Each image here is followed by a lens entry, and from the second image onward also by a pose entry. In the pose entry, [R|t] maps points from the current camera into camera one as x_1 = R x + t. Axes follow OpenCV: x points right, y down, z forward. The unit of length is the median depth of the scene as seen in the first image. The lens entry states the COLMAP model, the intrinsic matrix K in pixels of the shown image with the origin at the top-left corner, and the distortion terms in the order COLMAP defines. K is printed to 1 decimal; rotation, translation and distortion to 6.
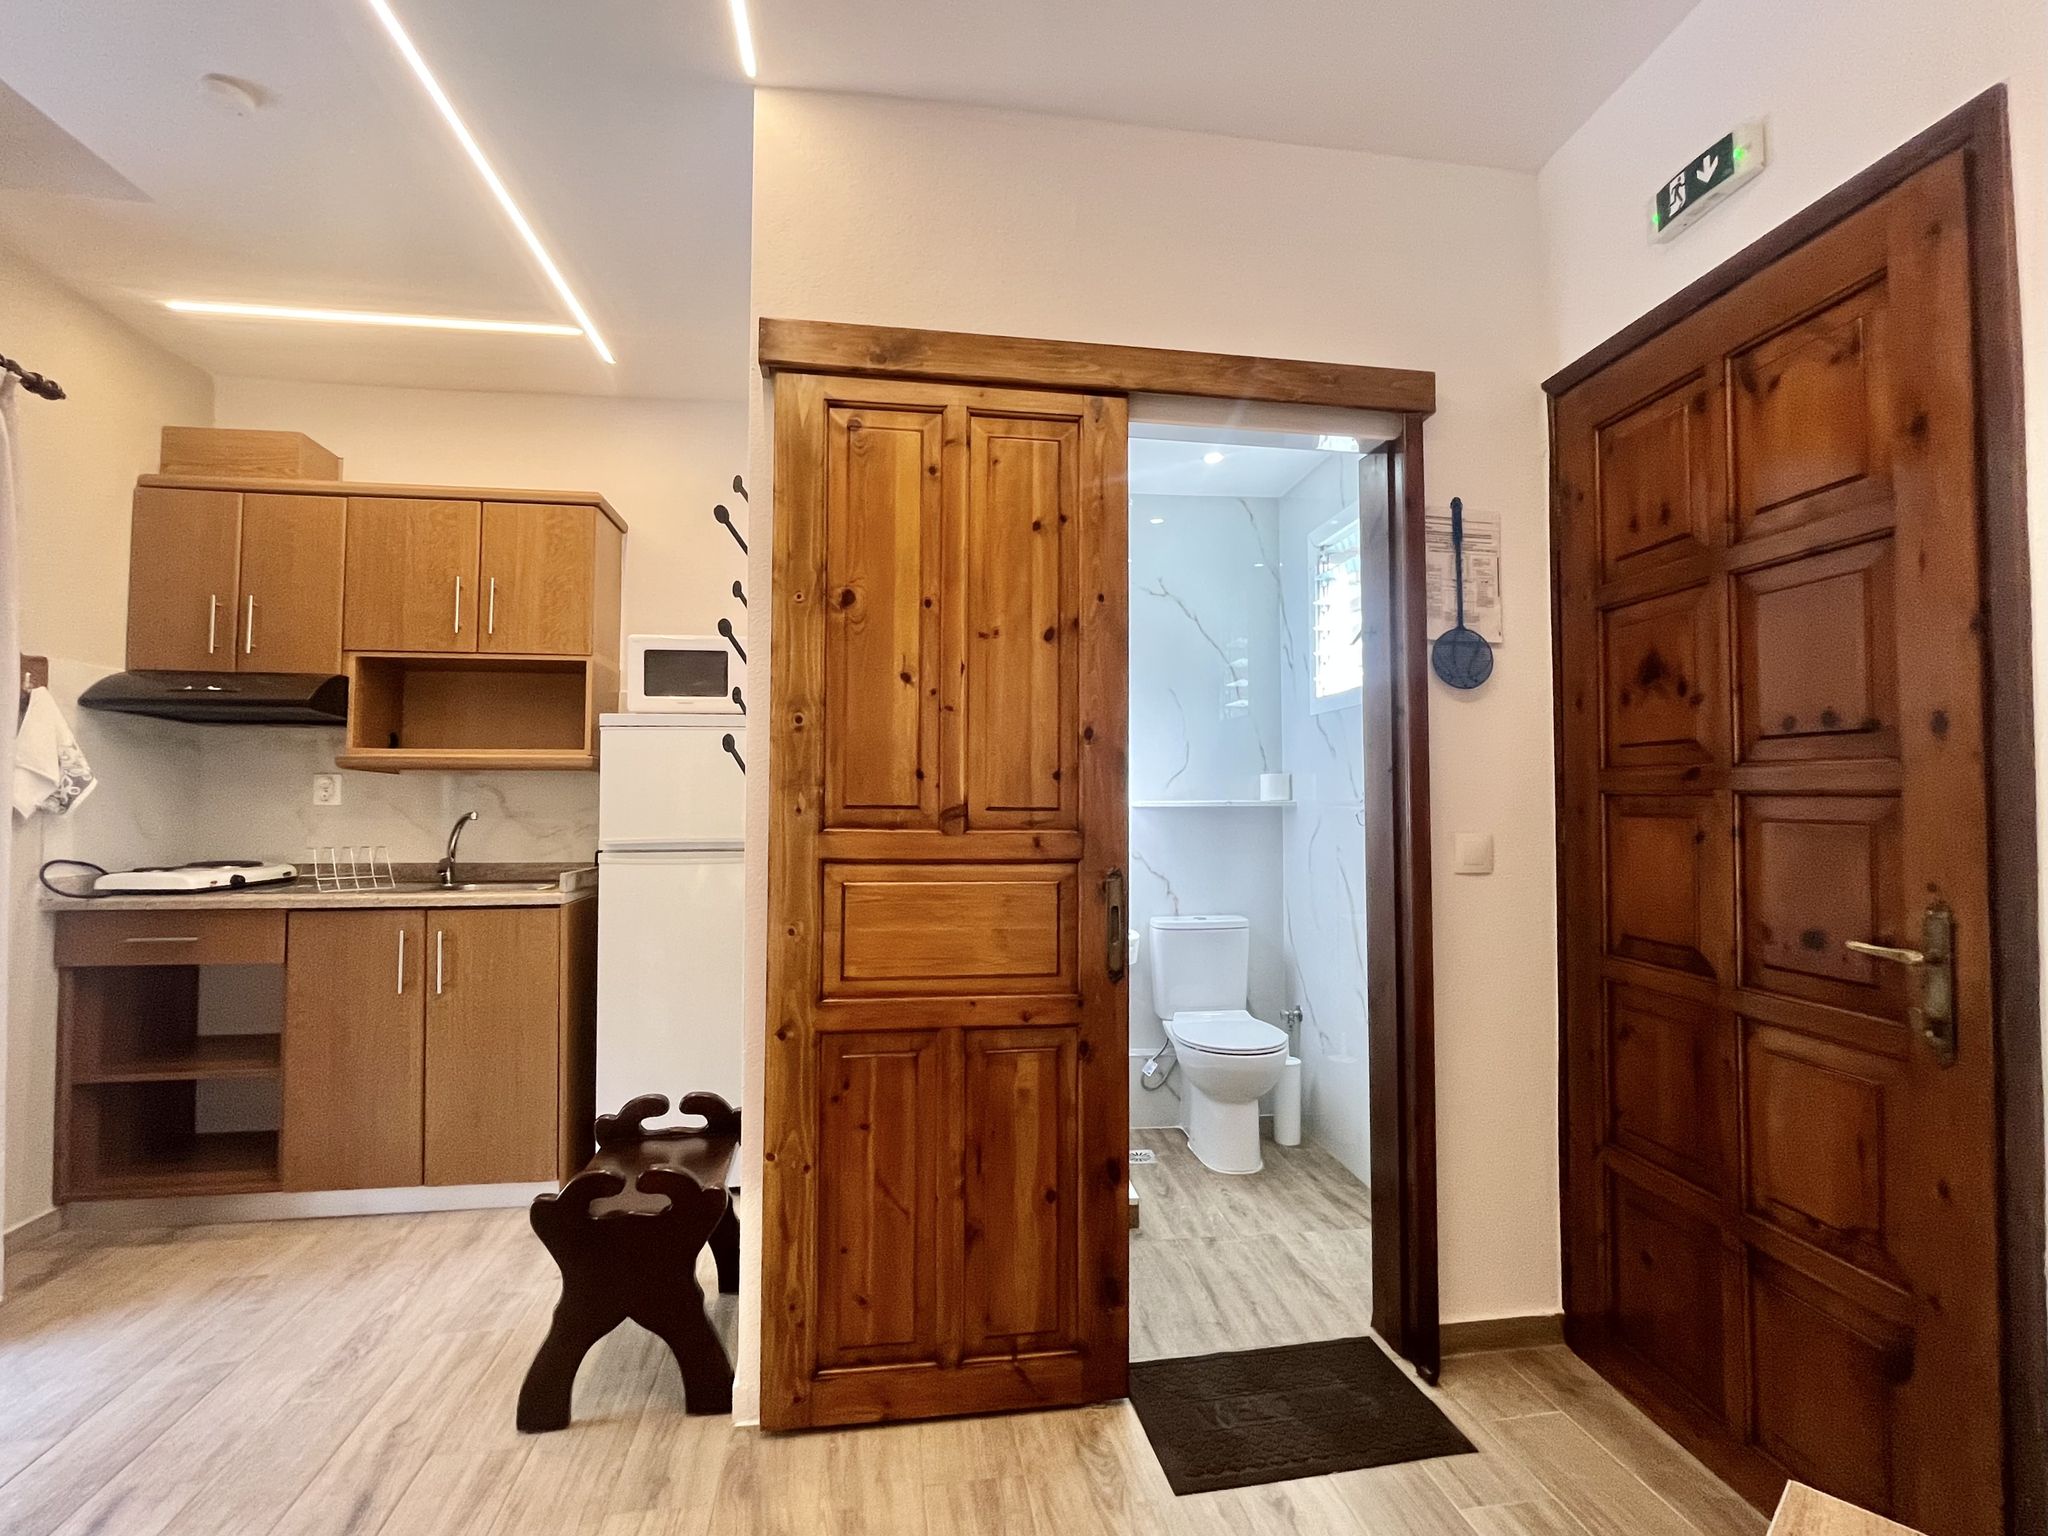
lens RADIAL K [[952.0, 0, 1007.9], [0, 952.0, 764.5], [0, 0, 1]] dist [-0.002169, 0.000678]
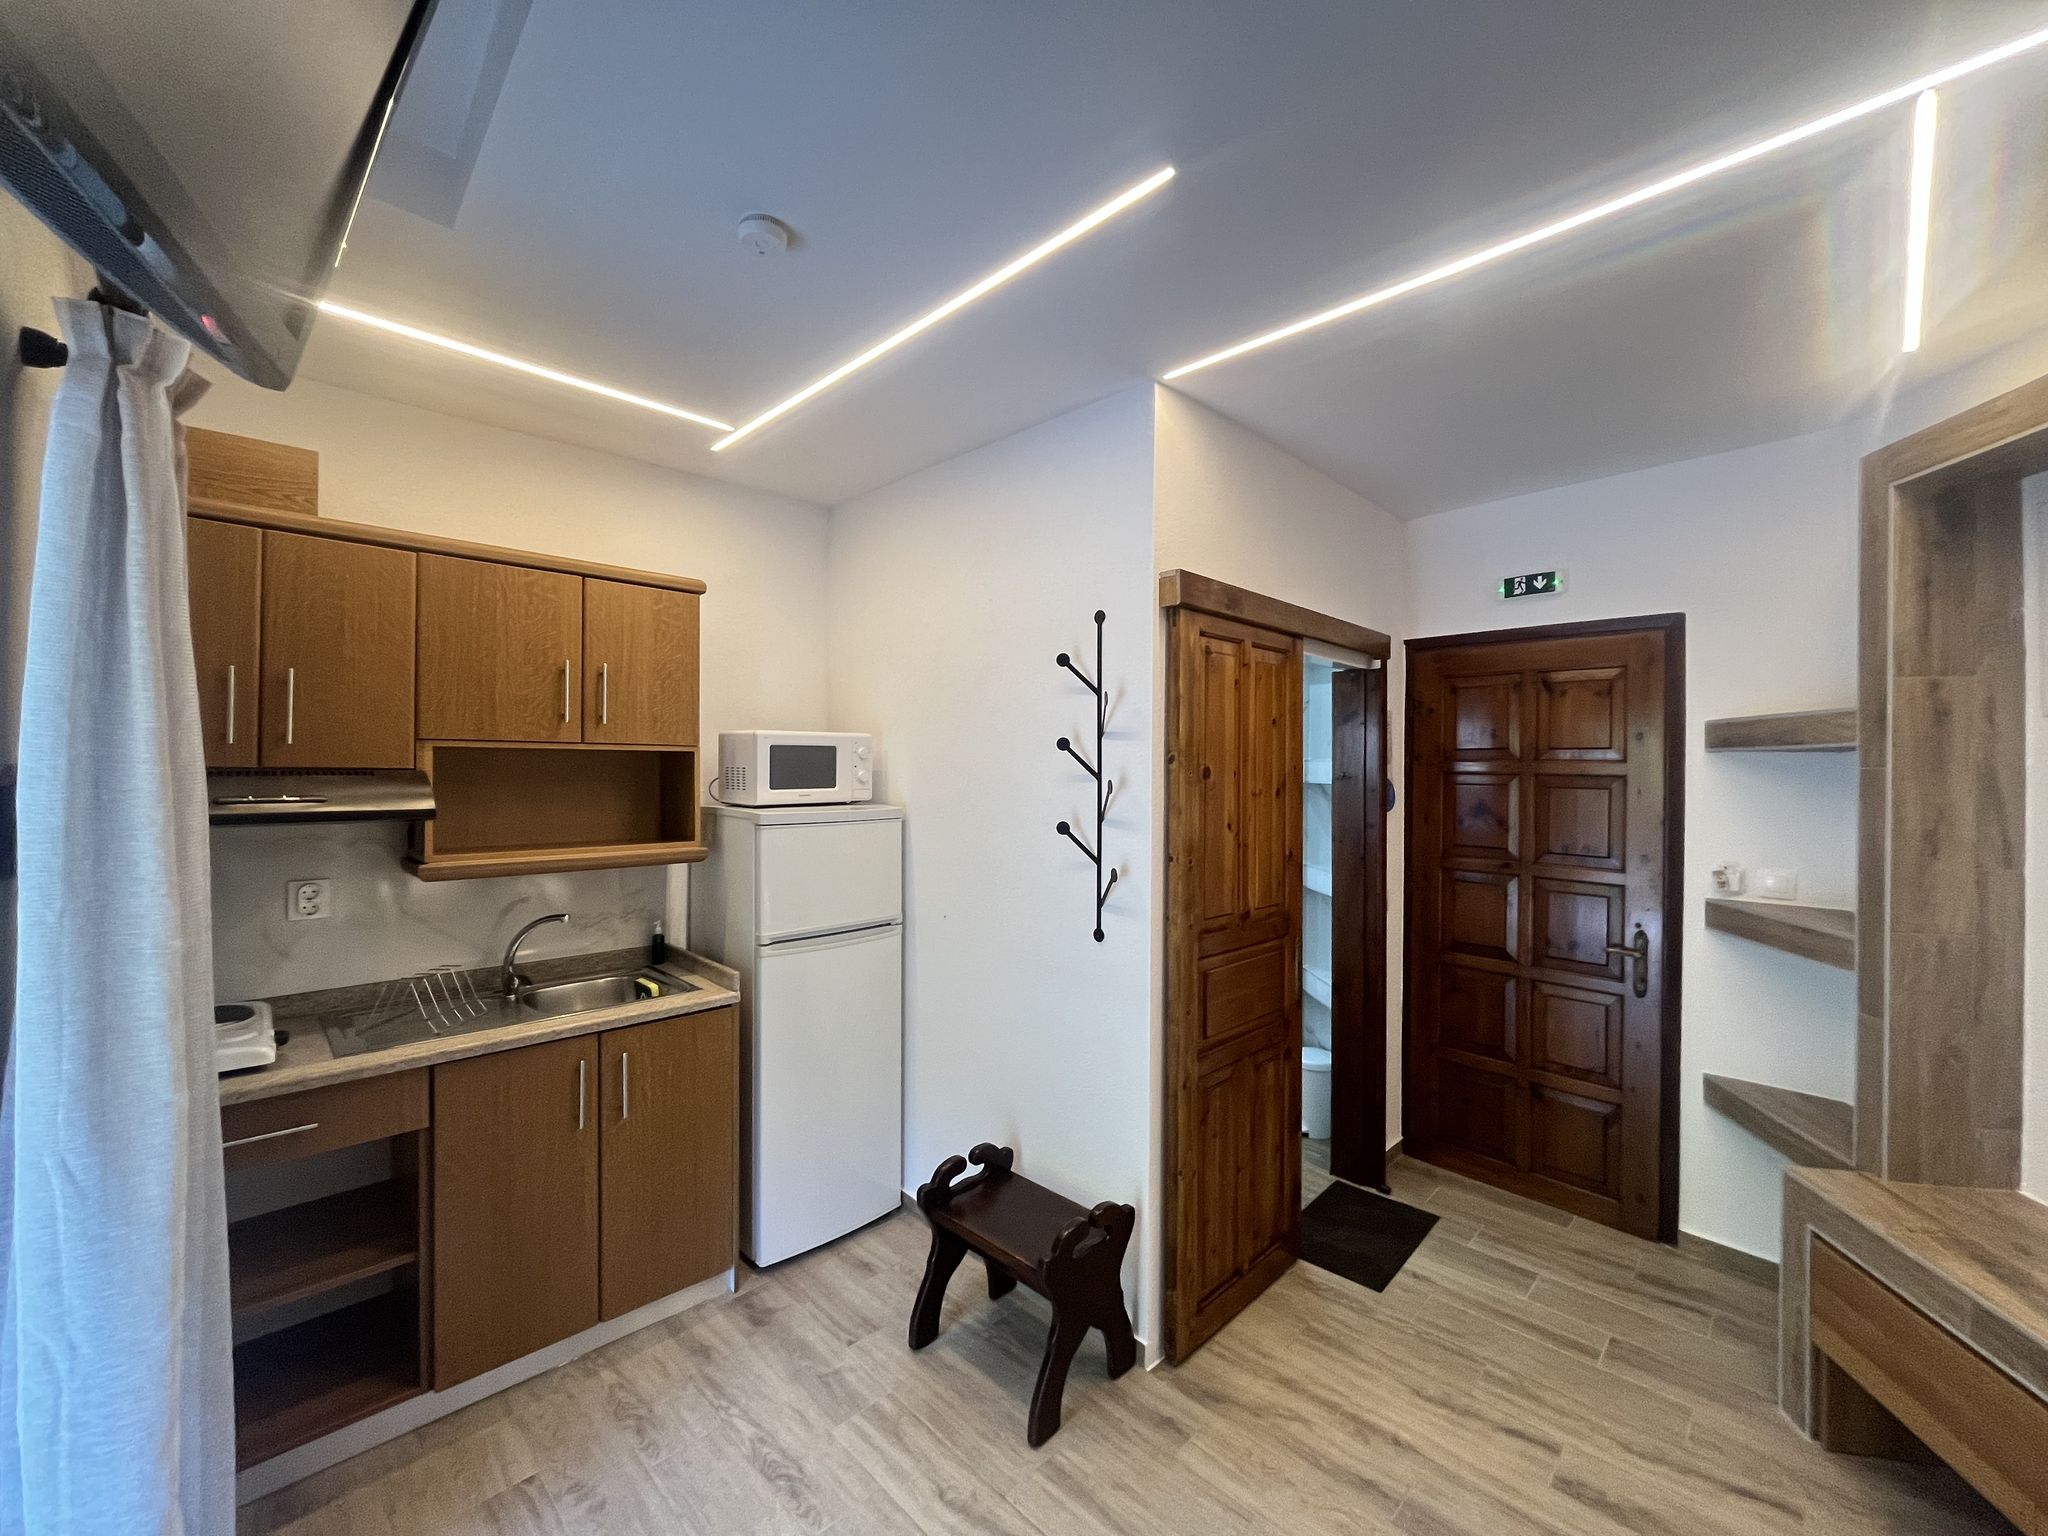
lens RADIAL K [[828.8, 0, 1022.2], [0, 828.8, 768.1], [0, 0, 1]] dist [-0.001916, -0.000379]
pose [[0.805049, 0.004950, 0.593188, -0.798664], [-0.028543, 0.999130, 0.030399, -0.149991], [-0.592522, -0.041404, 0.804490, 0.117912]]
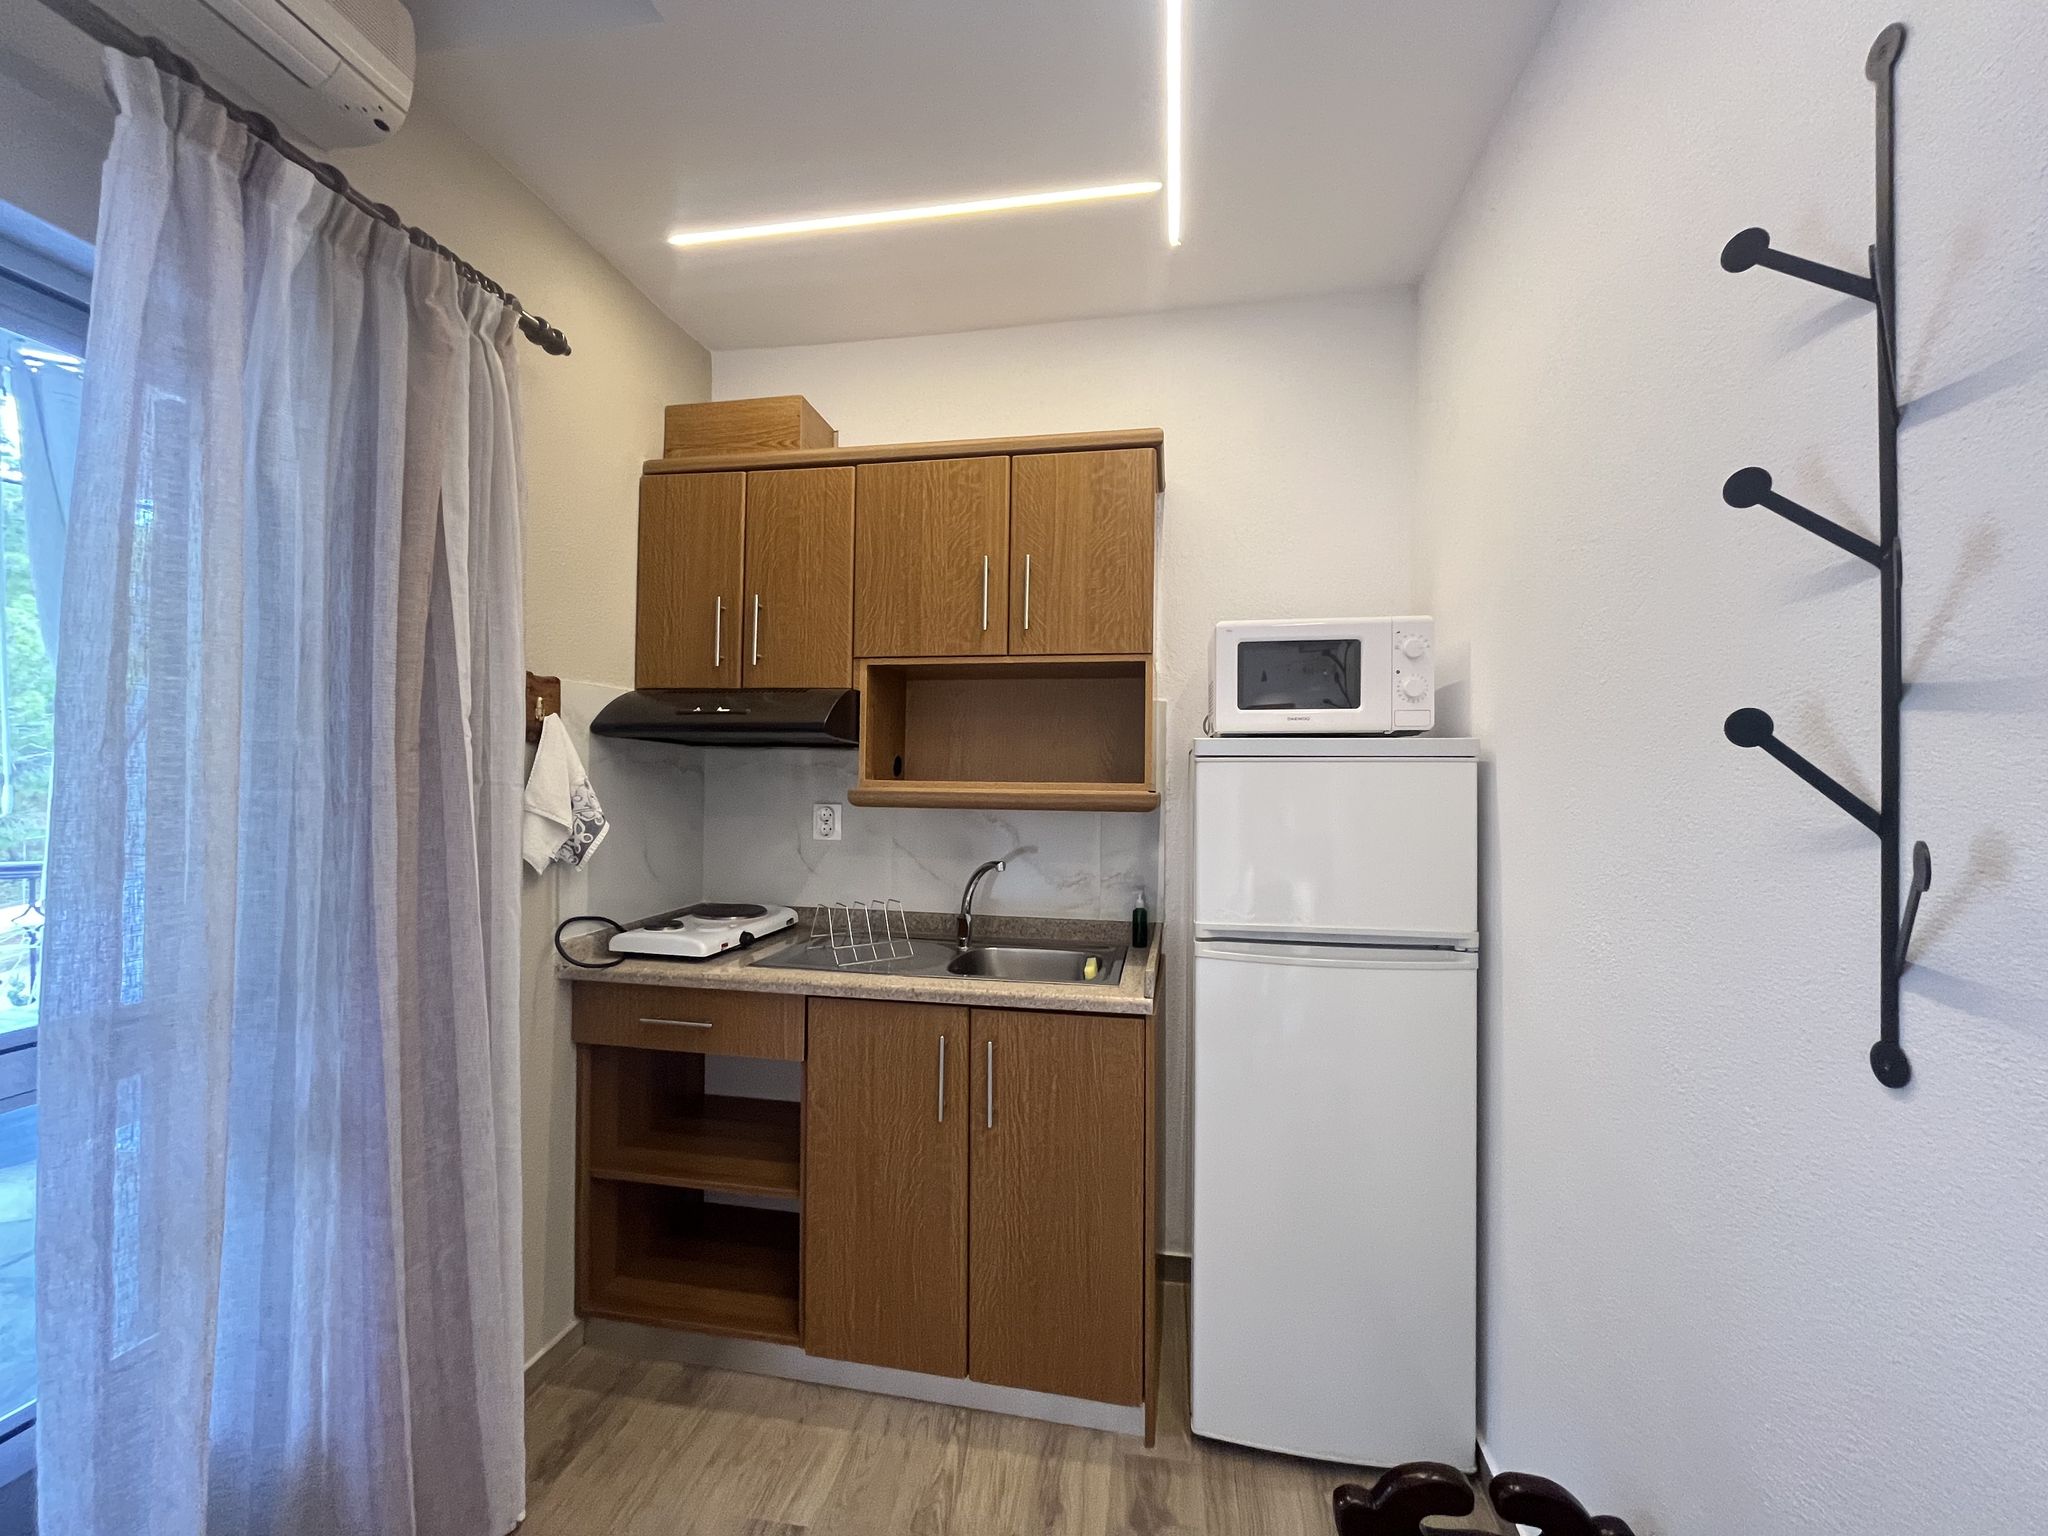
lens RADIAL K [[828.8, 0, 1016.5], [0, 828.8, 765.6], [0, 0, 1]] dist [-0.001916, -0.000379]
pose [[0.950705, 0.007495, -0.310007, -0.398088], [0.001054, 0.999624, 0.027401, -0.054487], [0.310096, -0.026377, 0.950339, 0.426369]]
